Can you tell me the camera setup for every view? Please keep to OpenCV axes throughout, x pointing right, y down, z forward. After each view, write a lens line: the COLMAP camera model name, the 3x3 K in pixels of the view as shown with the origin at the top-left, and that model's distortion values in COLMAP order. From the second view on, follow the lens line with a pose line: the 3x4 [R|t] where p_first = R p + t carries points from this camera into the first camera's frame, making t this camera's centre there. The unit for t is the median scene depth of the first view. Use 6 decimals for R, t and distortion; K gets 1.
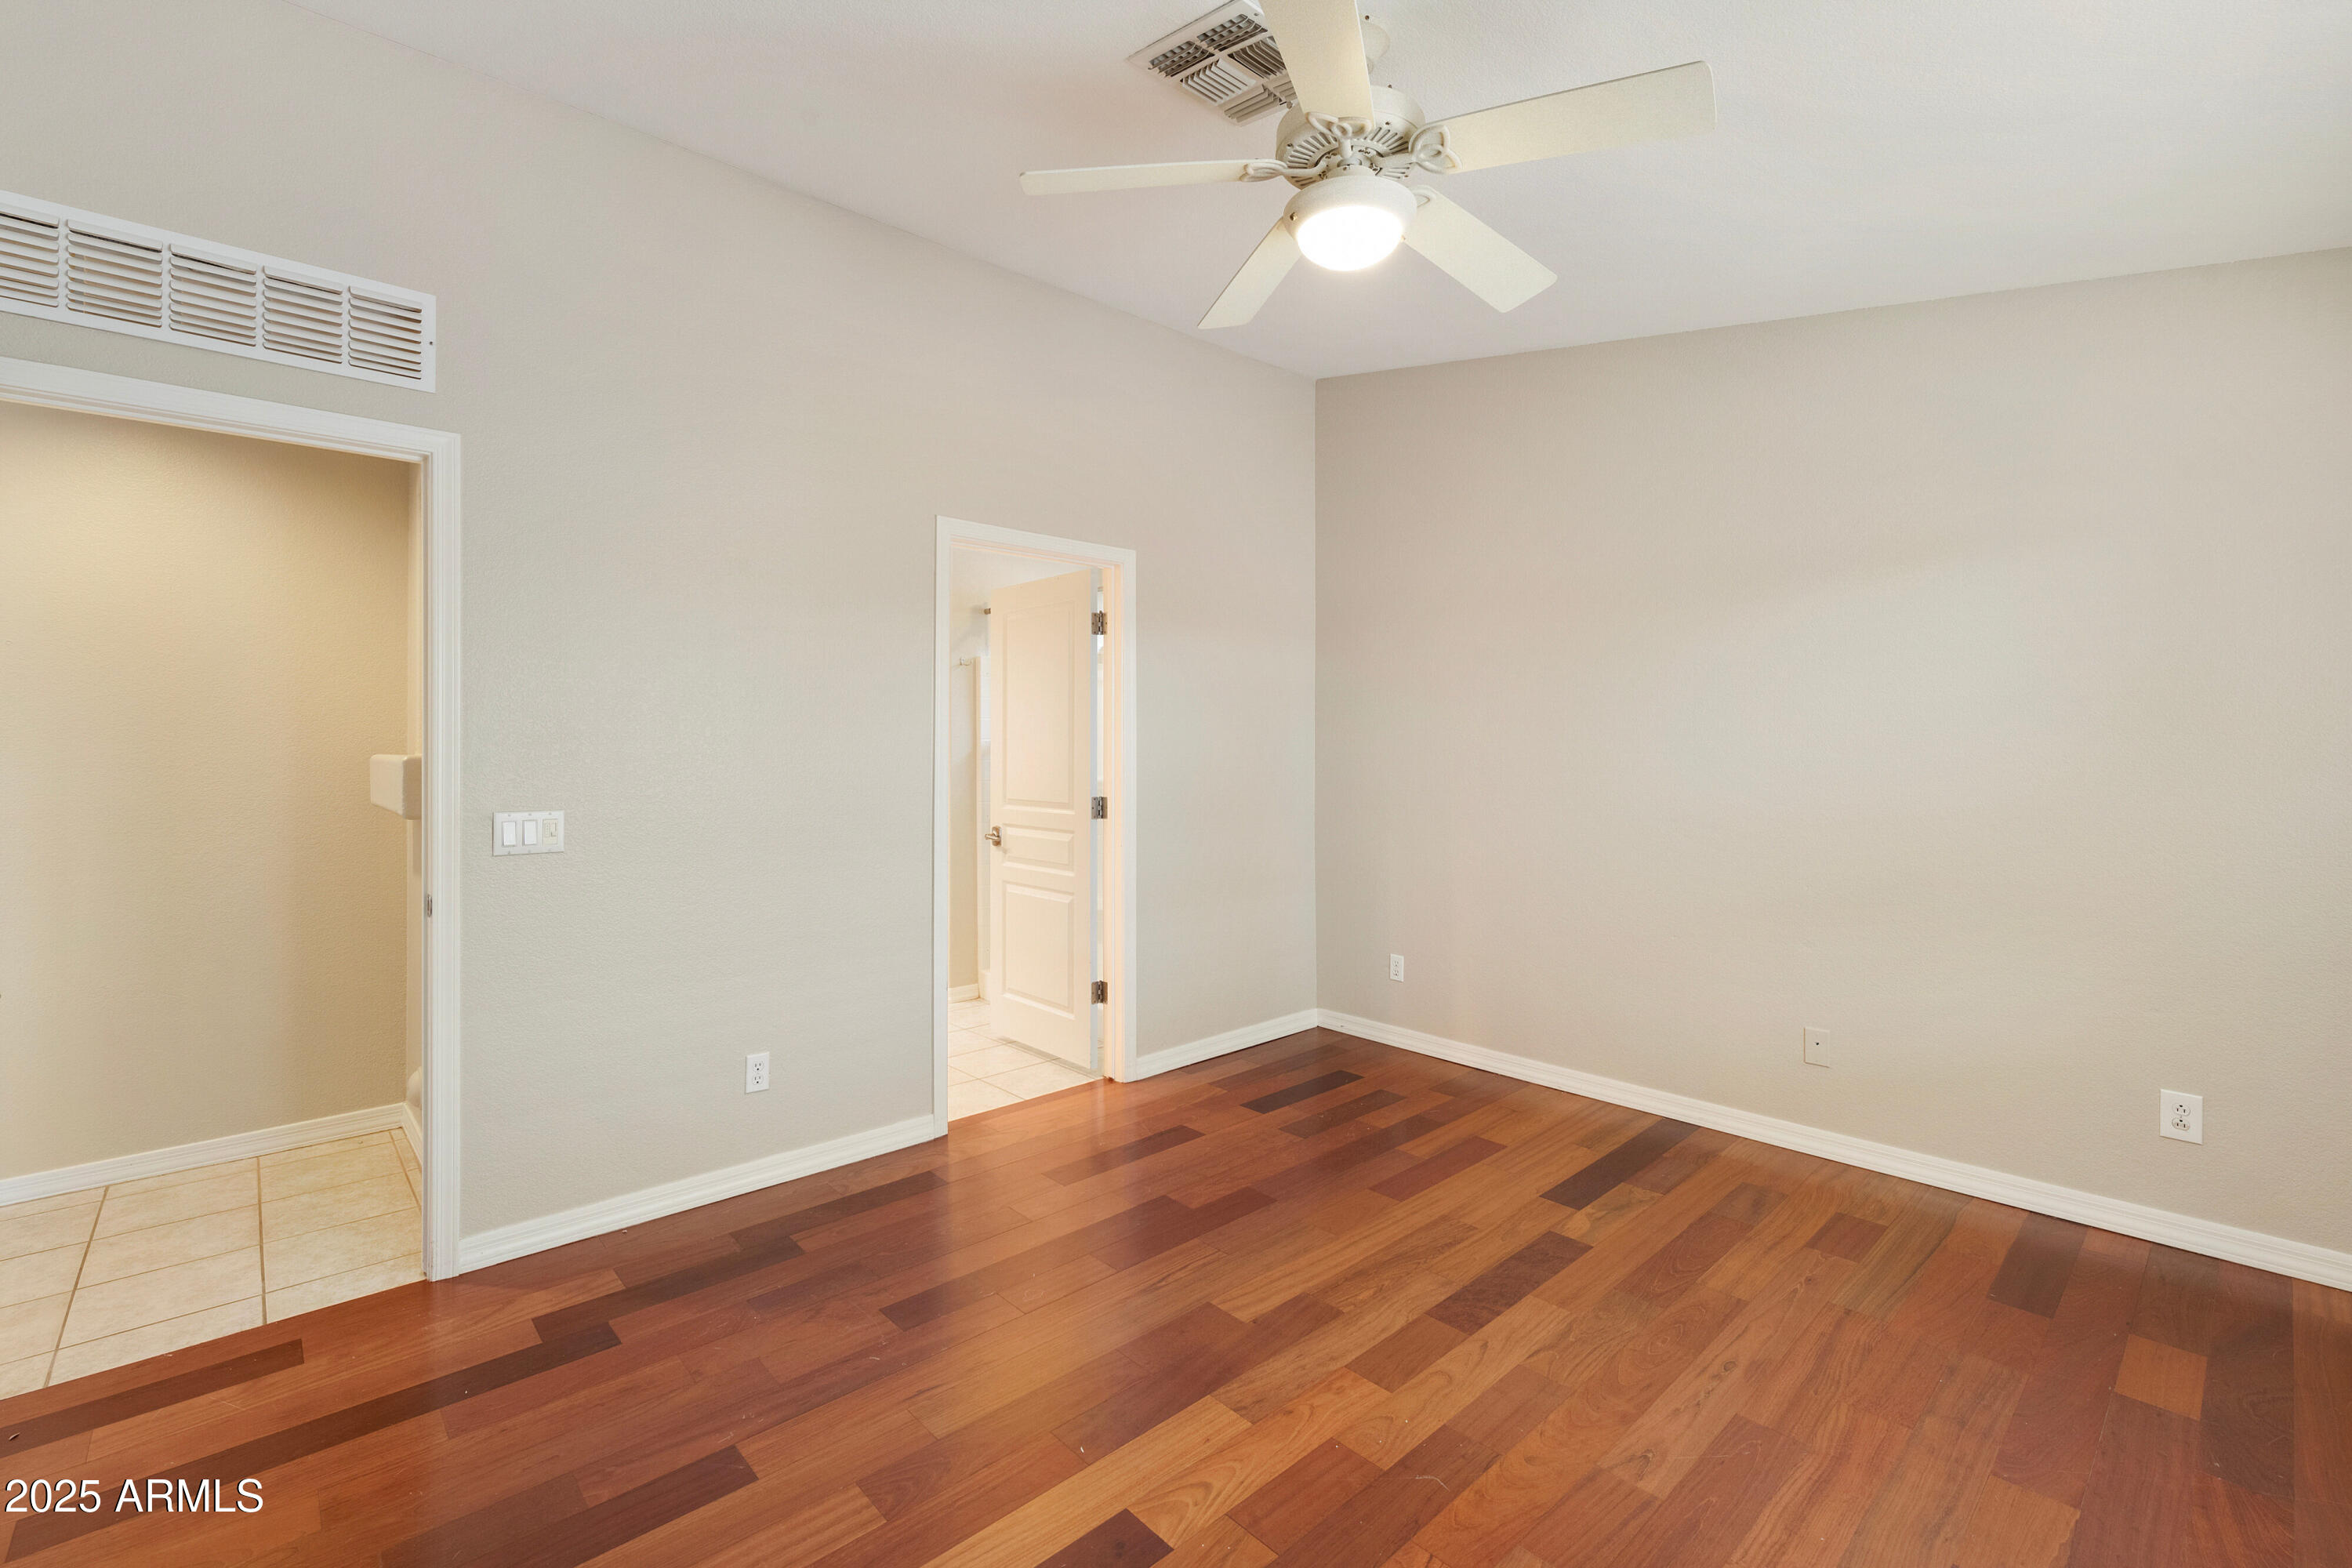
lens RADIAL K [[1020.9, 0, 1183.1], [0, 1020.9, 735.9], [0, 0, 1]] dist [-0.002266, -0.000780]
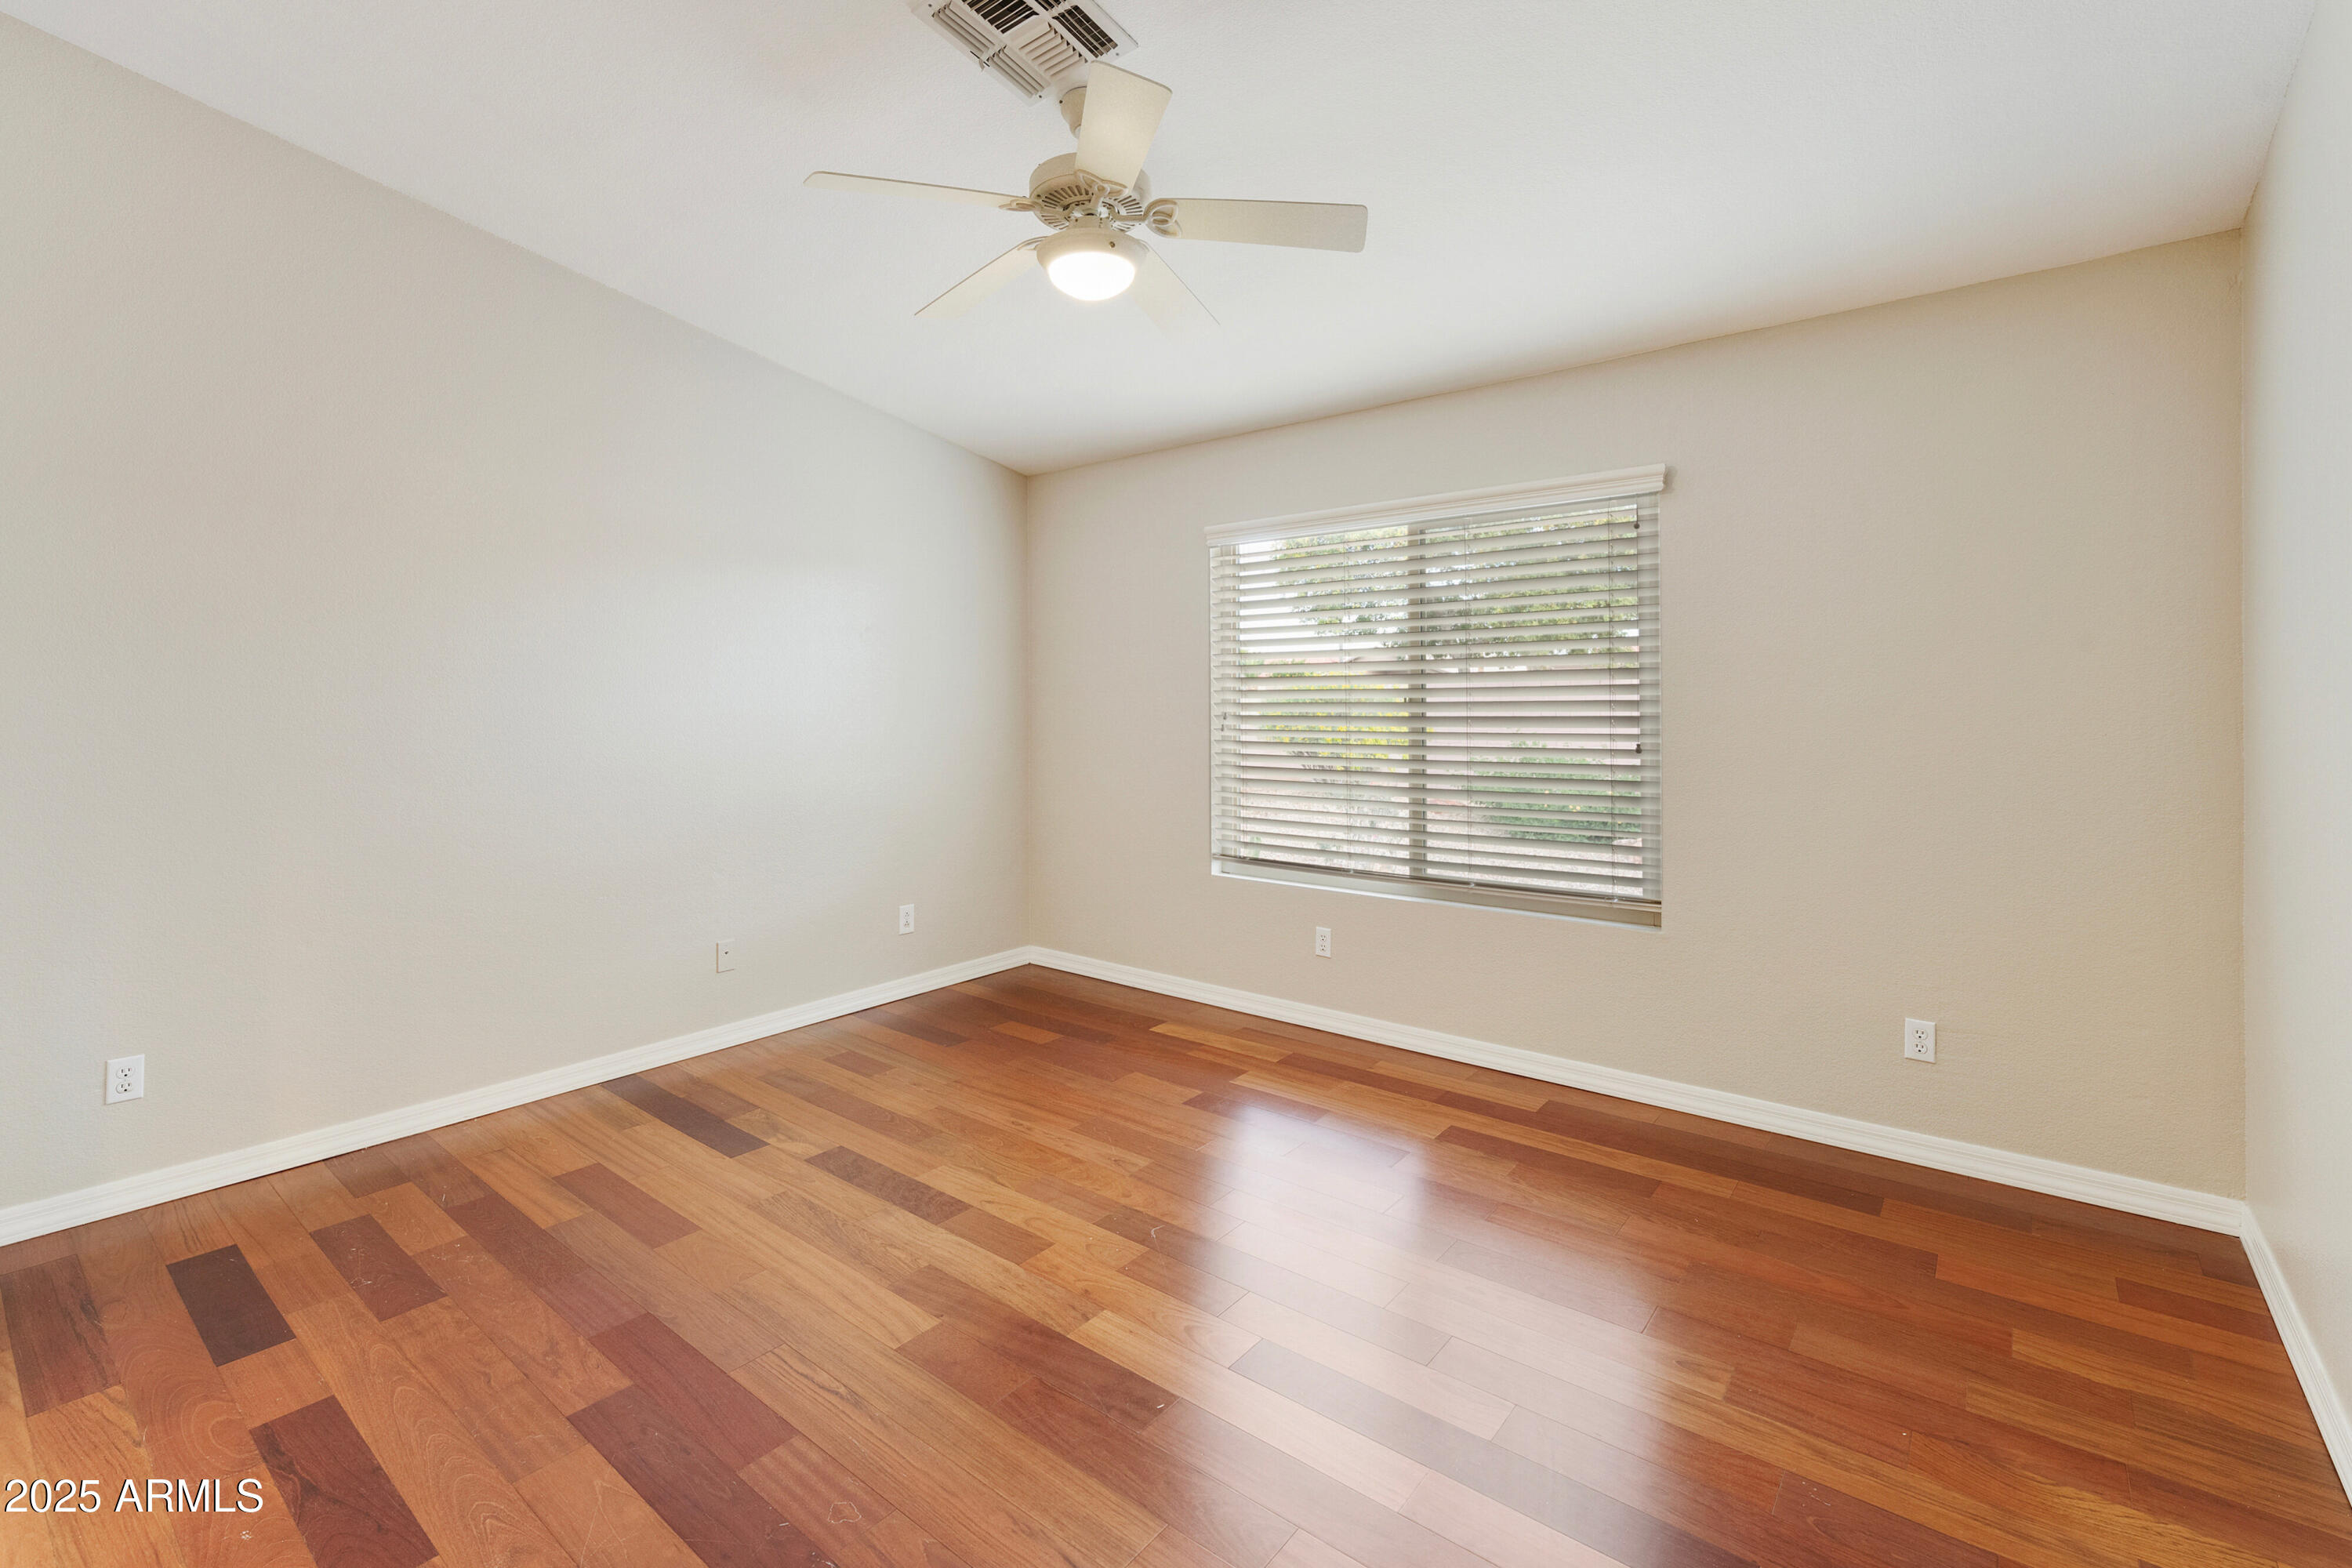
lens RADIAL K [[1020.9, 0, 1183.1], [0, 1020.9, 735.9], [0, 0, 1]] dist [-0.002266, -0.000780]
pose [[-0.154583, -0.031904, 0.987464, -0.691112], [-0.006275, 0.999490, 0.031311, 0.011395], [-0.987960, -0.001356, -0.154705, 0.738196]]
